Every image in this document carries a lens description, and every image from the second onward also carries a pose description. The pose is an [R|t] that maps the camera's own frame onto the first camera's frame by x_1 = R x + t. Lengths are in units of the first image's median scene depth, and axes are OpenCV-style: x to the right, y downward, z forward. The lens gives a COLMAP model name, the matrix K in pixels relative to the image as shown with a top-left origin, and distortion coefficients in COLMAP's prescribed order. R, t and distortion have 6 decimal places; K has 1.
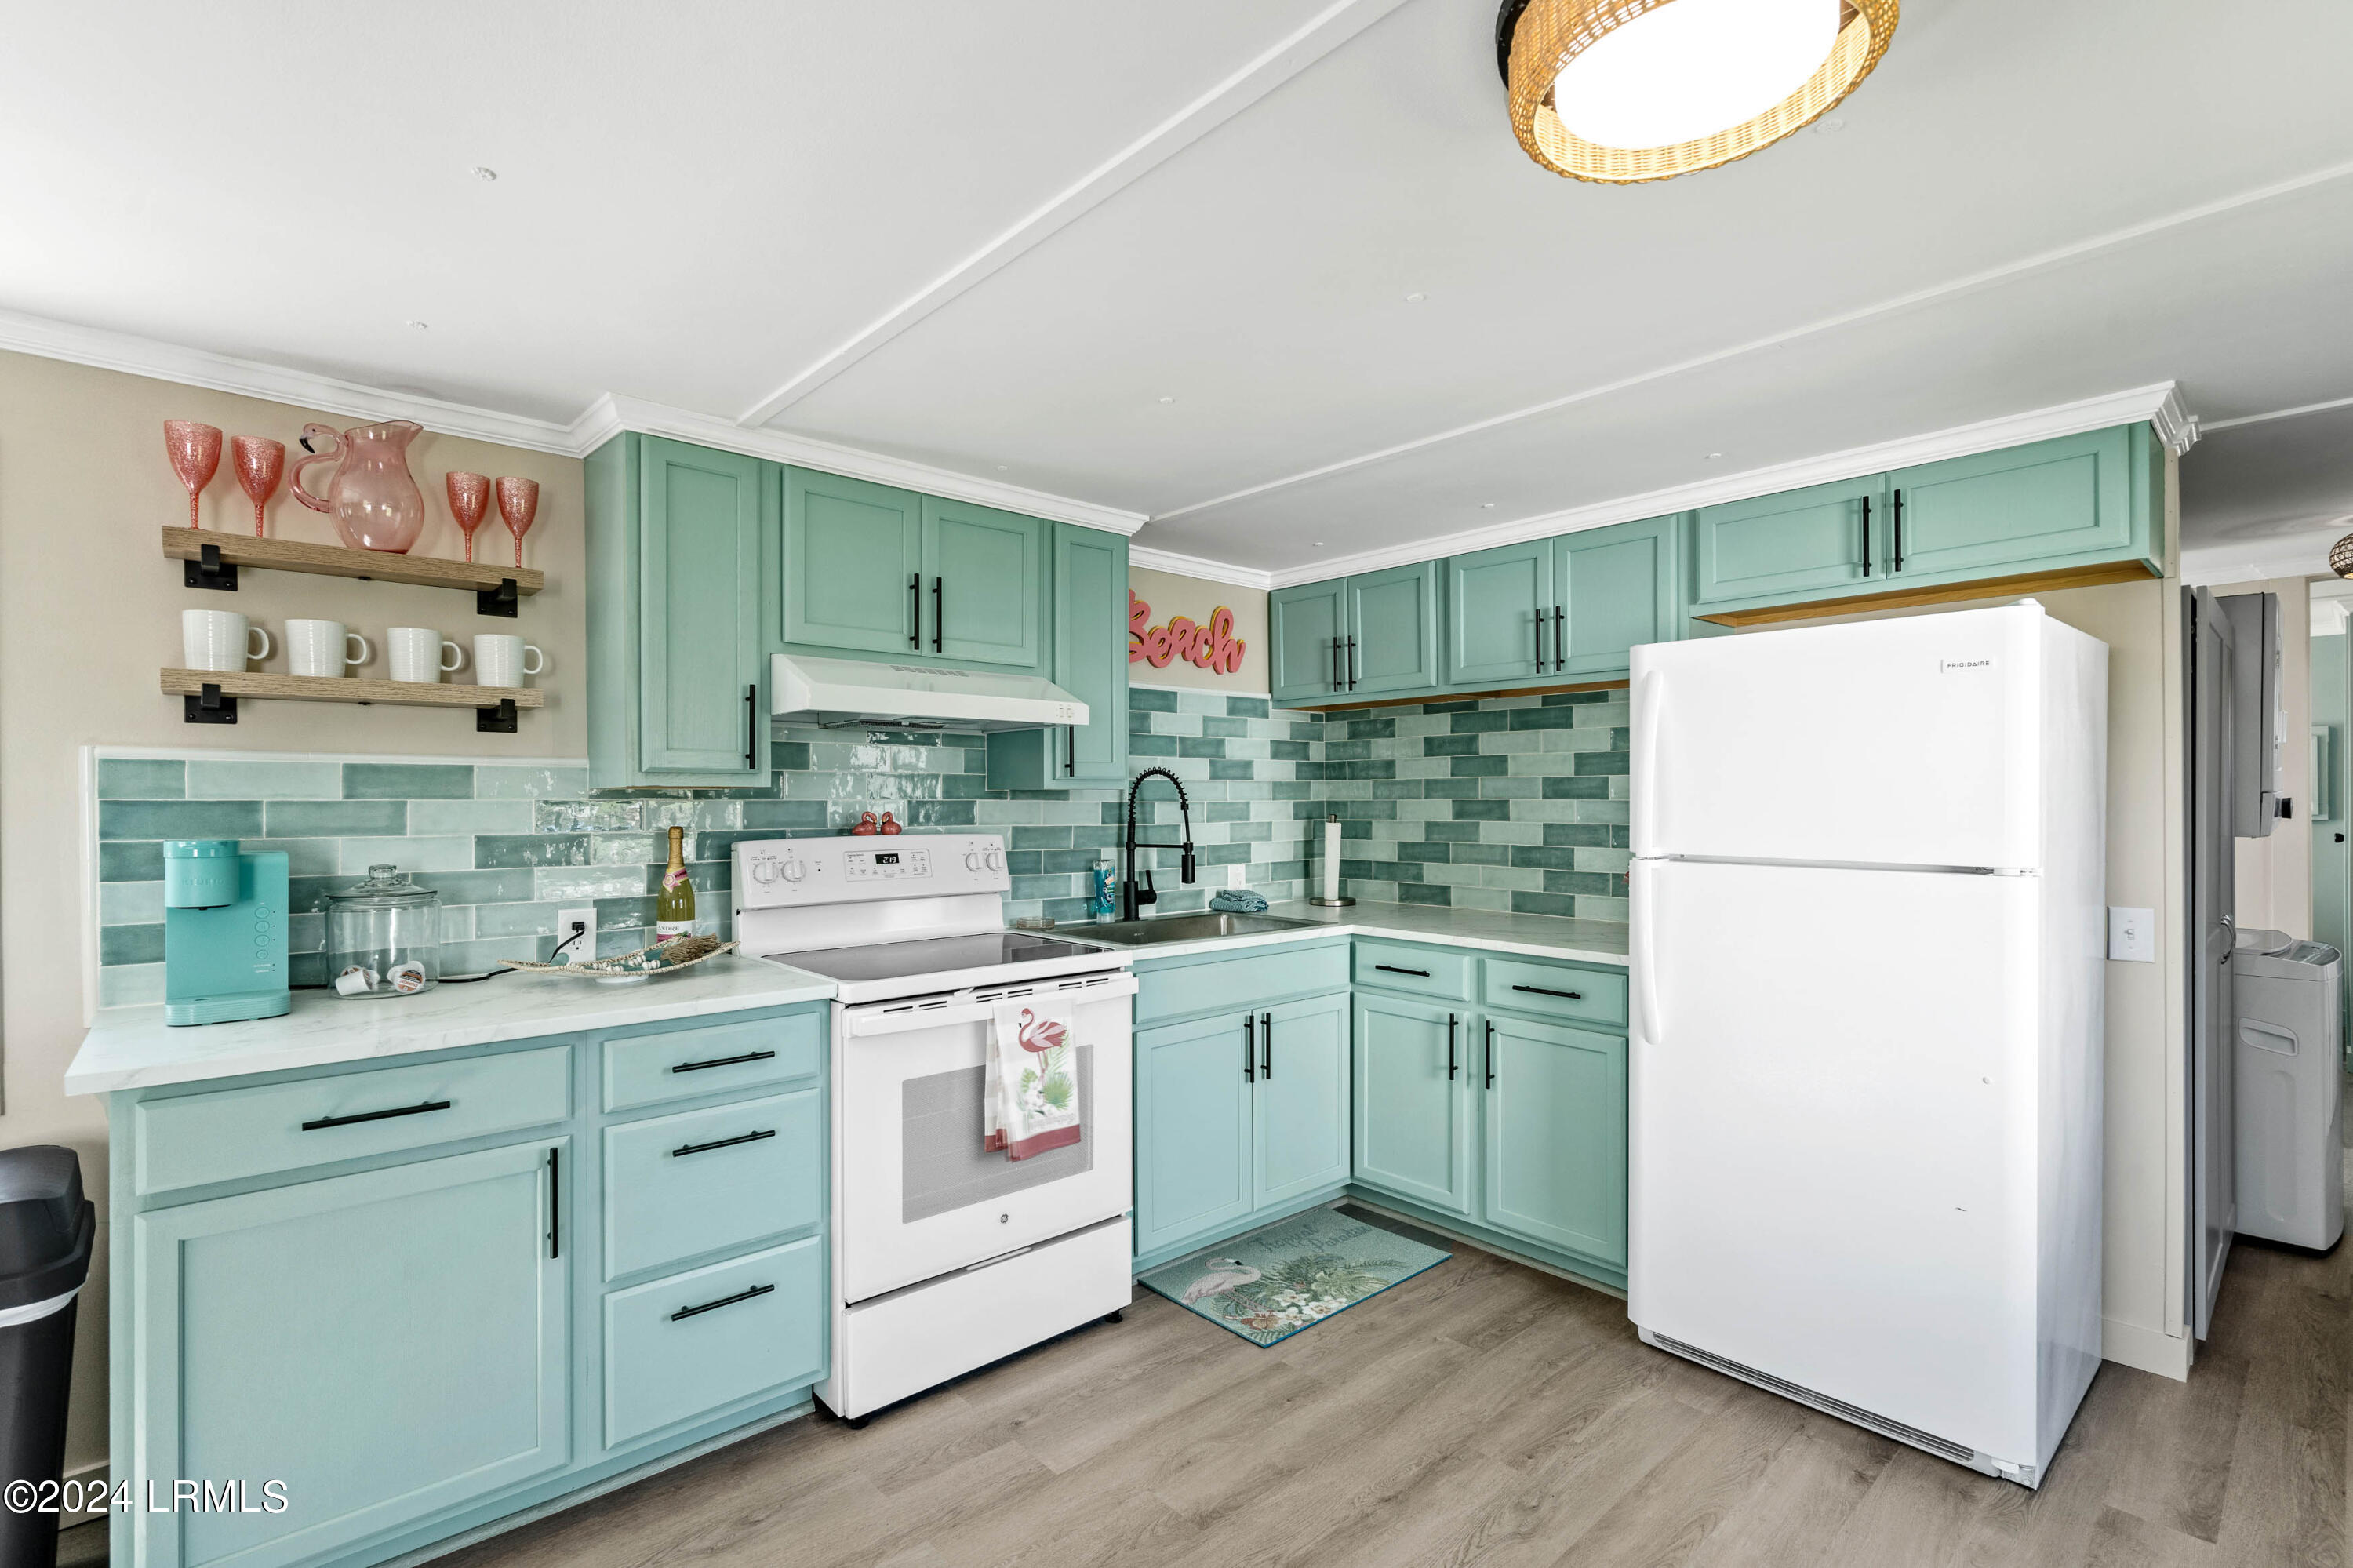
lens RADIAL K [[1080.8, 0, 1166.0], [0, 1080.8, 802.0], [0, 0, 1]] dist [-0.002434, -0.000066]
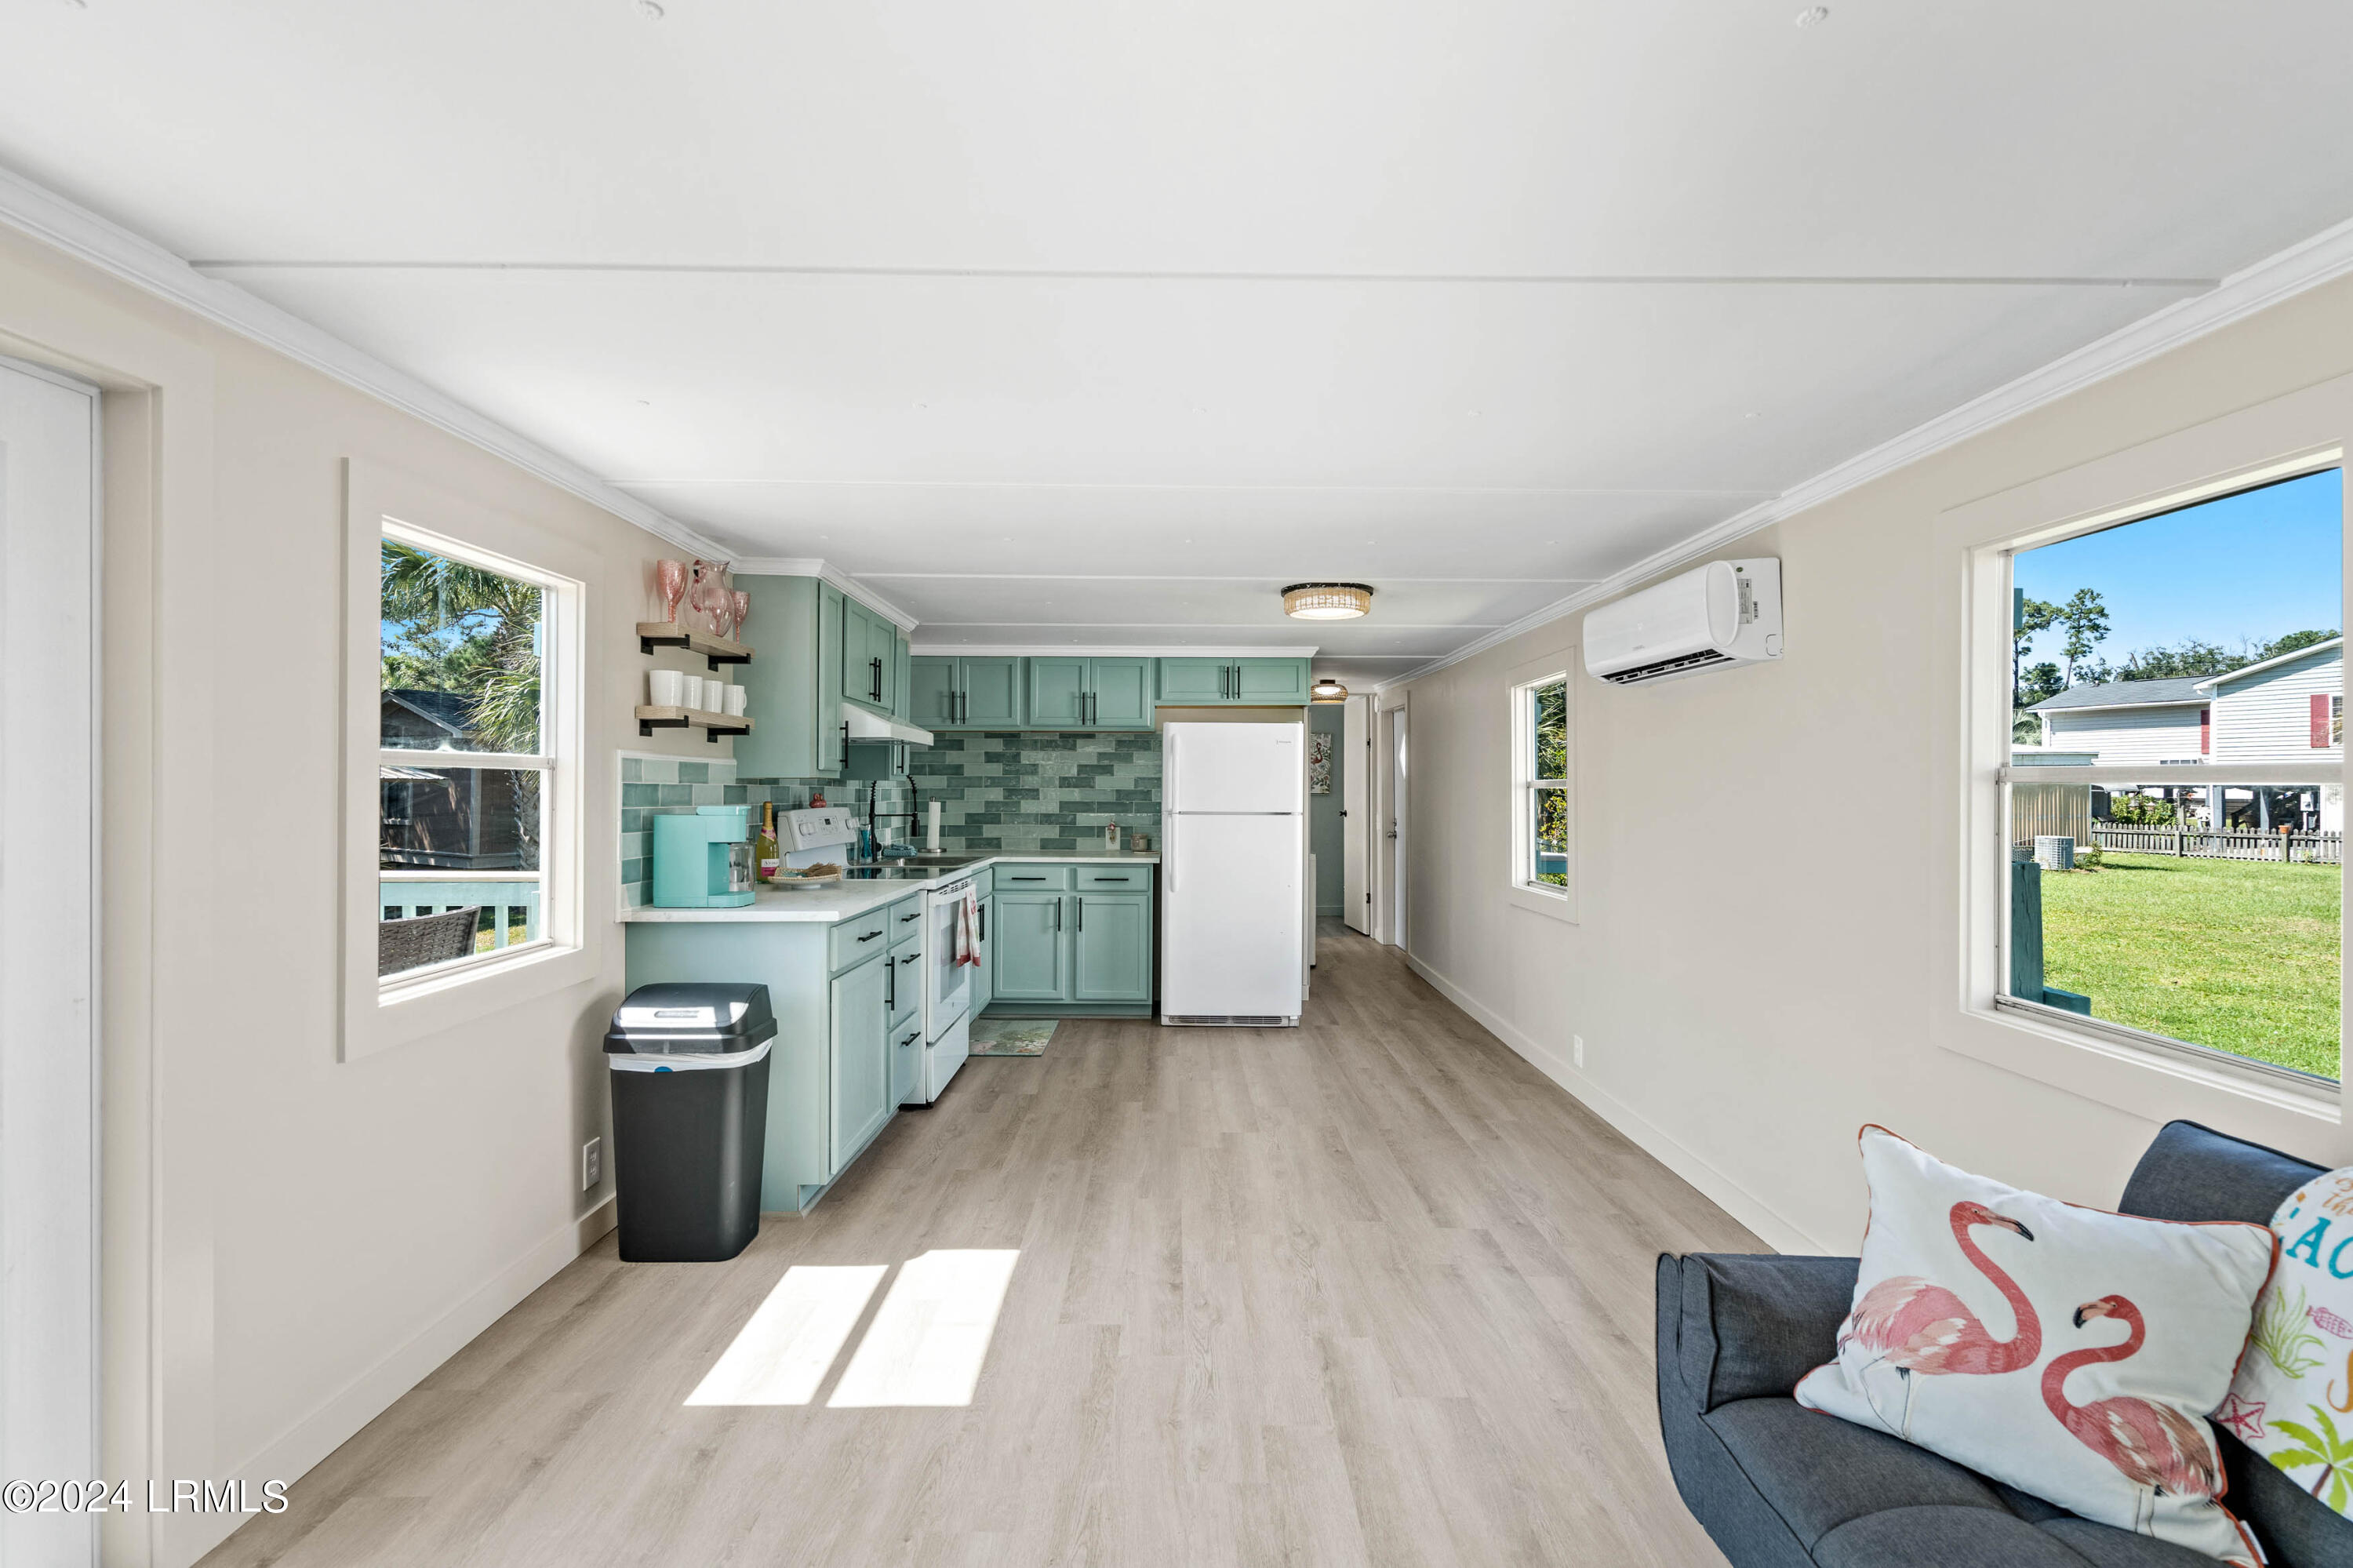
lens RADIAL K [[1064.0, 0, 1169.7], [0, 1064.0, 778.3], [0, 0, 1]] dist [-0.000707, 0.001074]
pose [[0.669760, 0.012609, 0.742471, -1.145096], [-0.002289, 0.999886, -0.014915, 0.009290], [-0.742574, 0.008290, 0.669712, -0.490123]]
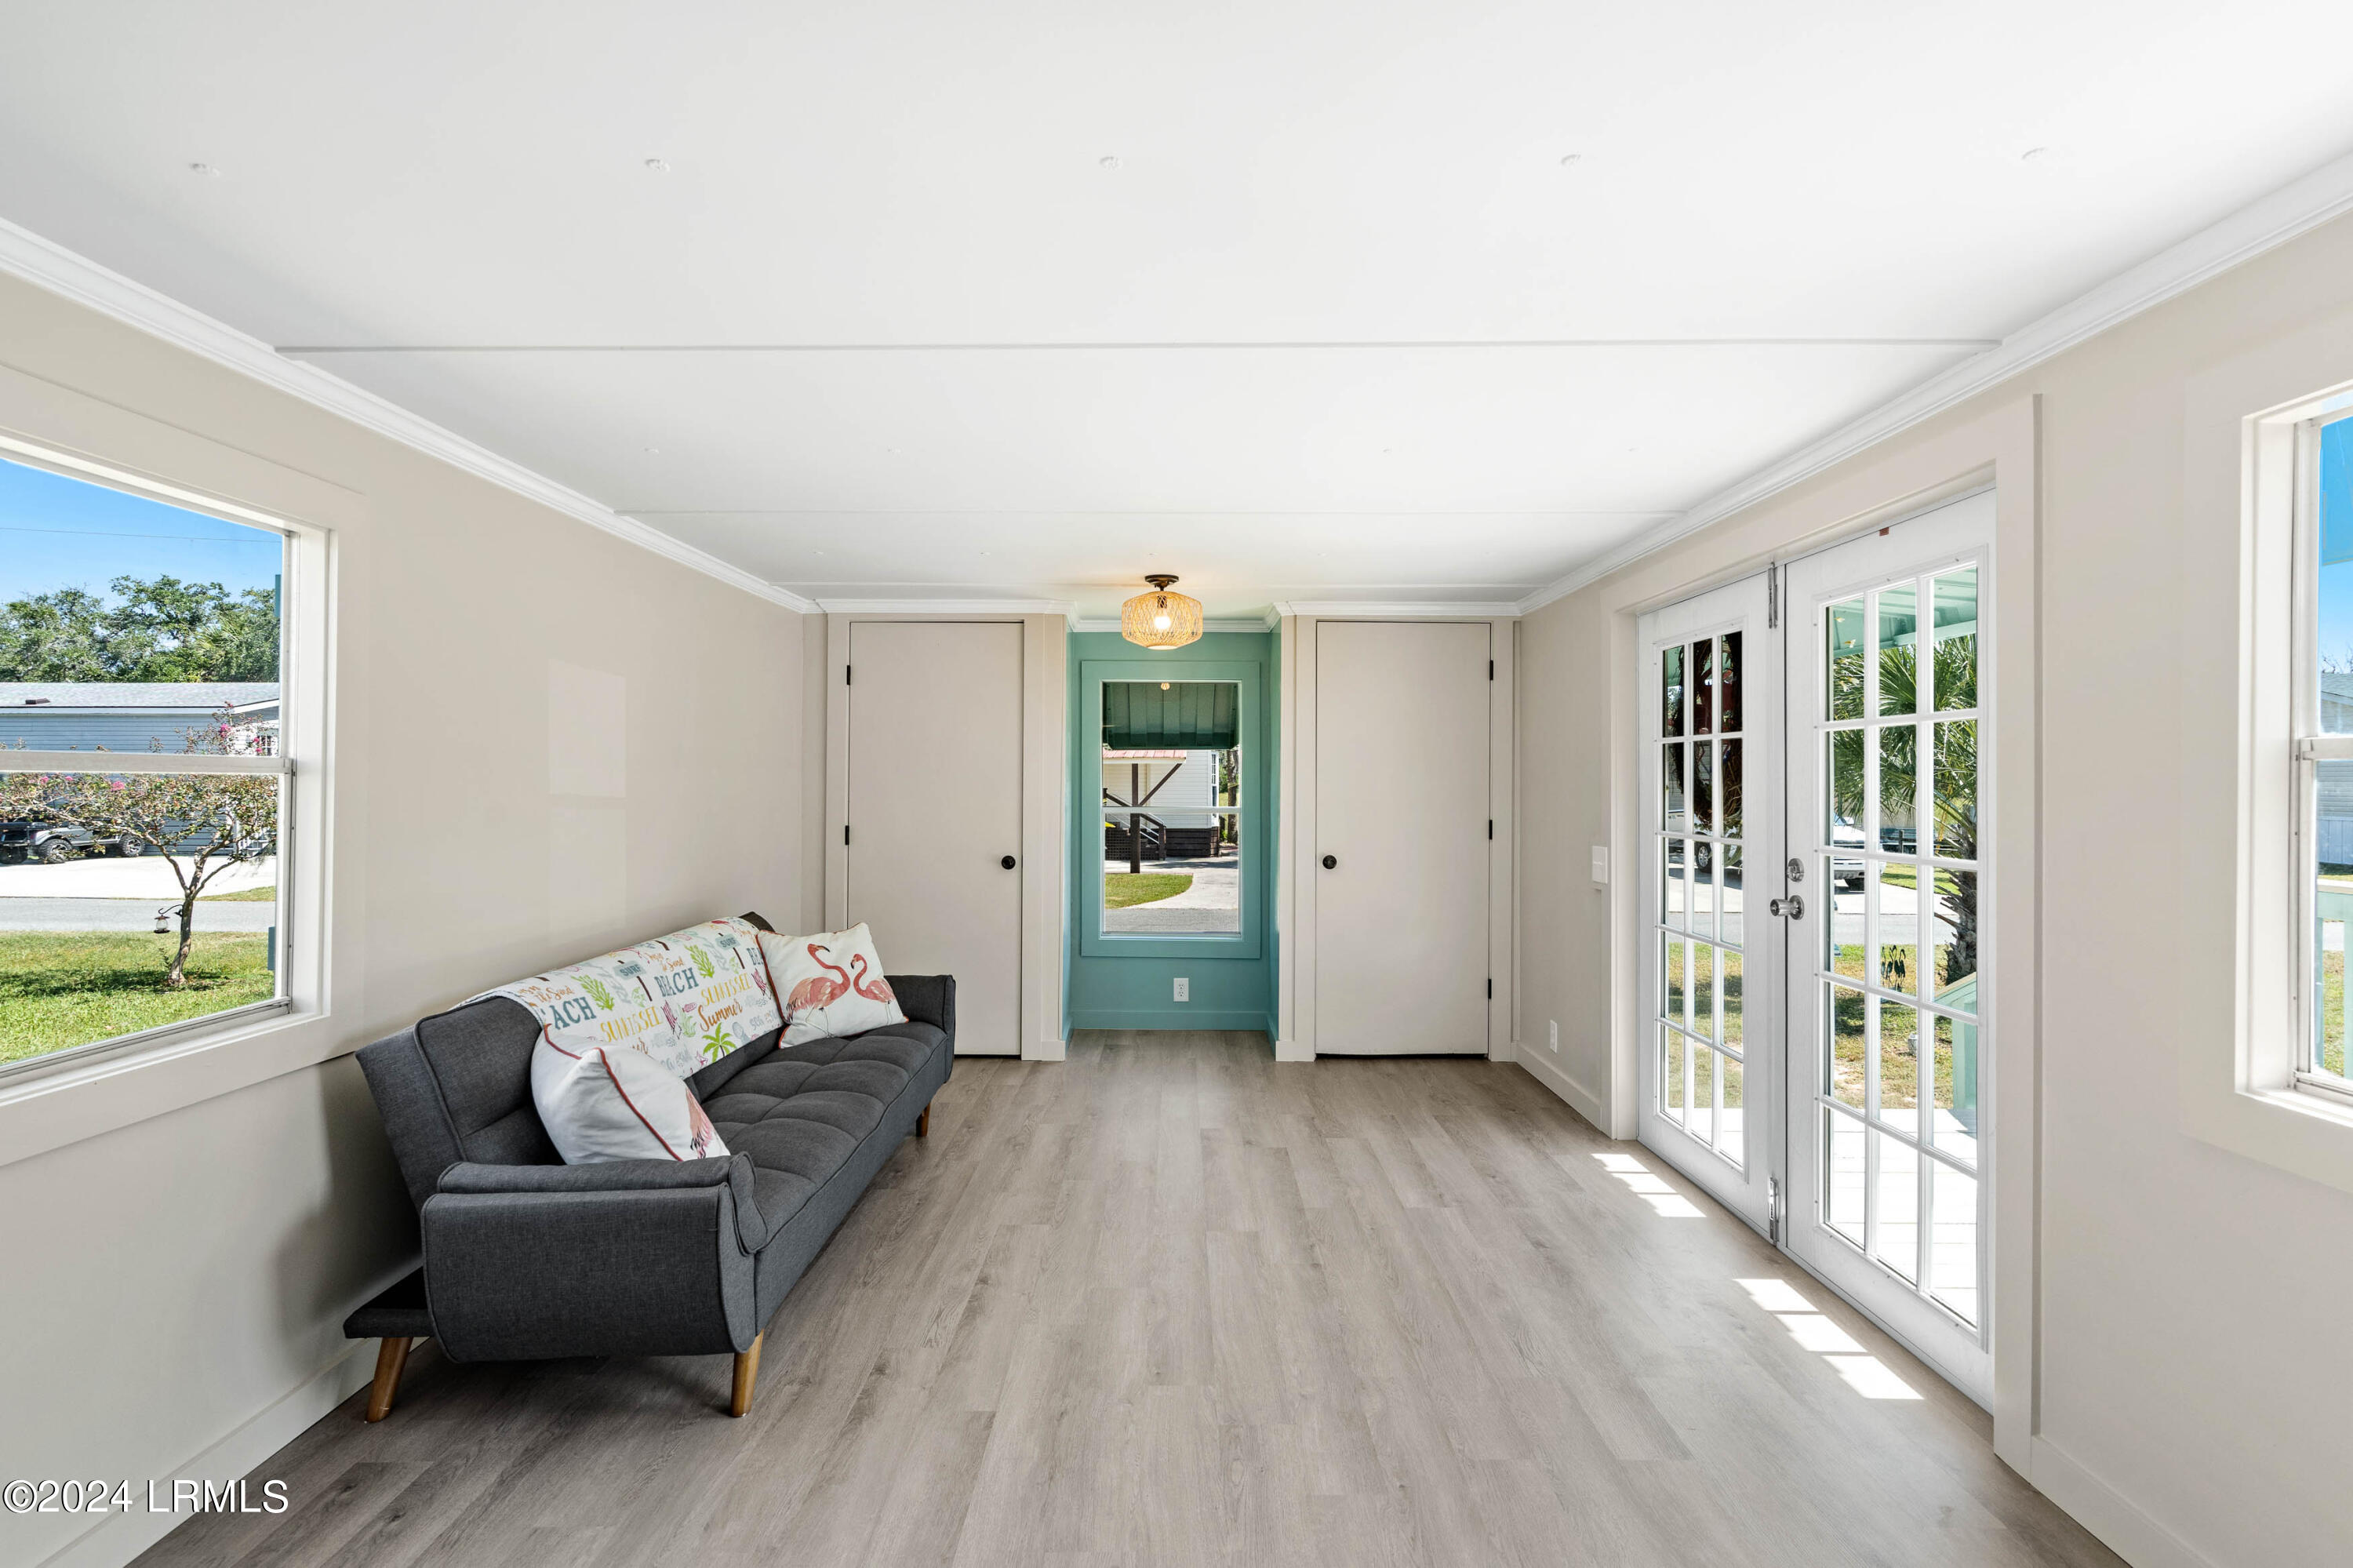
lens RADIAL K [[1064.5, 0, 1178.6], [0, 1064.5, 776.4], [0, 0, 1]] dist [-0.008996, 0.009195]
pose [[-0.667718, 0.002859, -0.744409, -0.145466], [-0.004407, 0.999960, 0.007793, -0.004532], [0.744401, 0.008484, -0.667679, 0.424030]]
